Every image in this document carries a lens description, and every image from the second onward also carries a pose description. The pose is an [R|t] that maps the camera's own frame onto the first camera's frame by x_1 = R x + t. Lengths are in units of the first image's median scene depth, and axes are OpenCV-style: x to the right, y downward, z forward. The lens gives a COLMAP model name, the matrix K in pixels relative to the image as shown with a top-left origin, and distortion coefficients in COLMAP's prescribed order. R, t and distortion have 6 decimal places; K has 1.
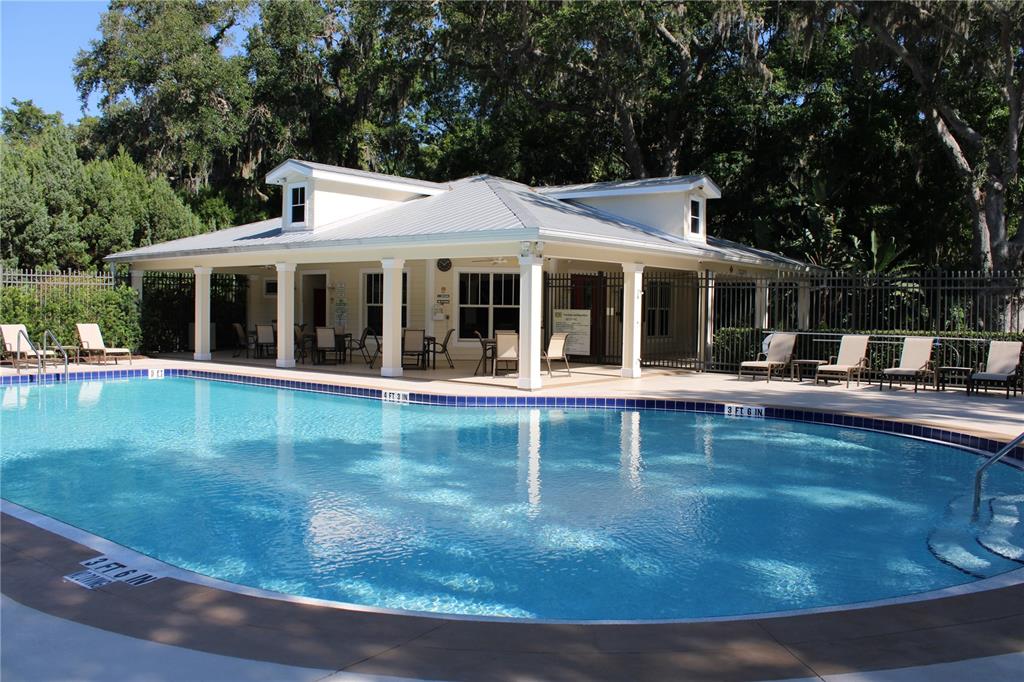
lens RADIAL K [[869.3, 0, 522.0], [0, 869.3, 338.4], [0, 0, 1]] dist [-0.152563, 0.158908]
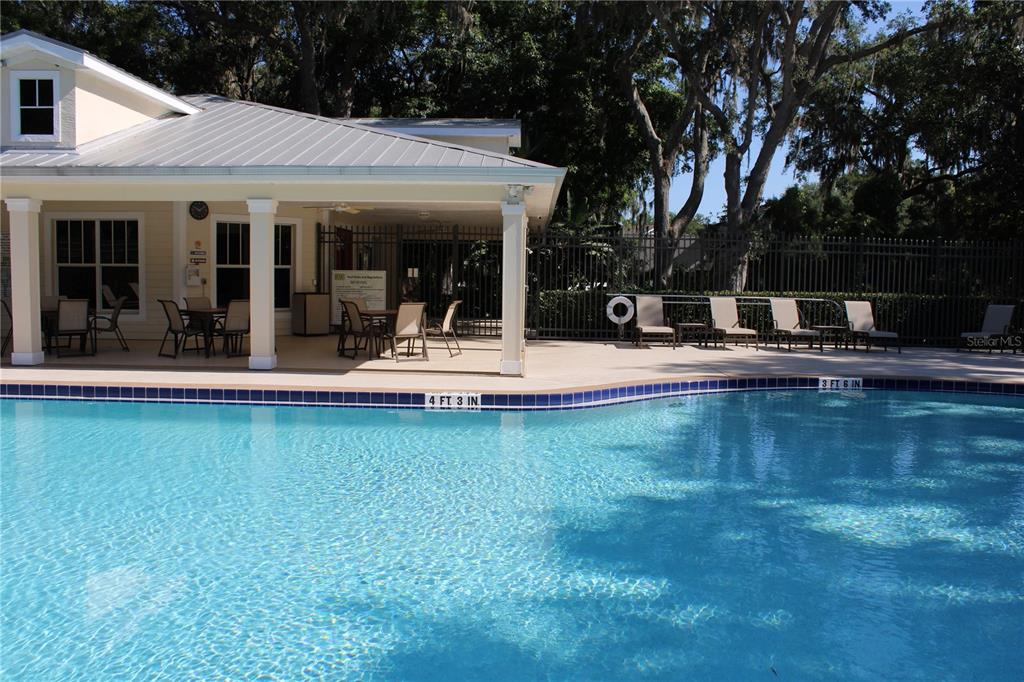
lens RADIAL K [[869.3, 0, 522.0], [0, 869.3, 338.4], [0, 0, 1]] dist [-0.152563, 0.158908]
pose [[0.796185, -0.047878, 0.603156, -0.358203], [0.016722, 0.998225, 0.057164, -0.014921], [-0.604822, -0.035427, 0.795572, 0.289380]]
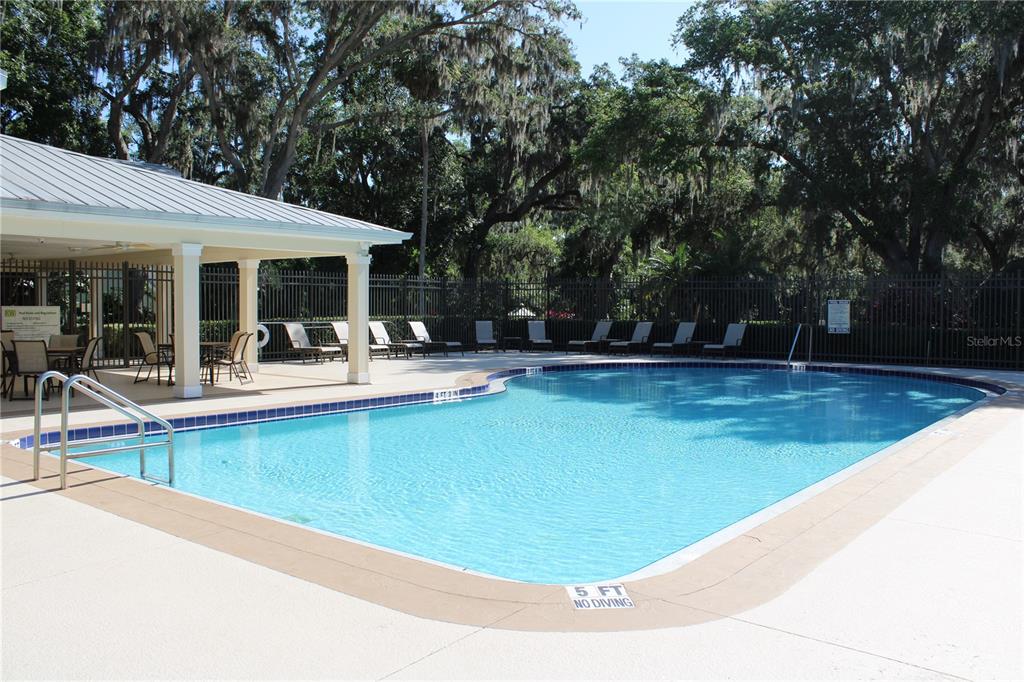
lens RADIAL K [[869.3, 0, 522.0], [0, 869.3, 338.4], [0, 0, 1]] dist [-0.152563, 0.158908]
pose [[-0.003149, -0.052752, 0.998603, -0.804752], [0.029768, 0.998160, 0.052823, -0.035074], [-0.999552, 0.029893, -0.001573, 0.630682]]
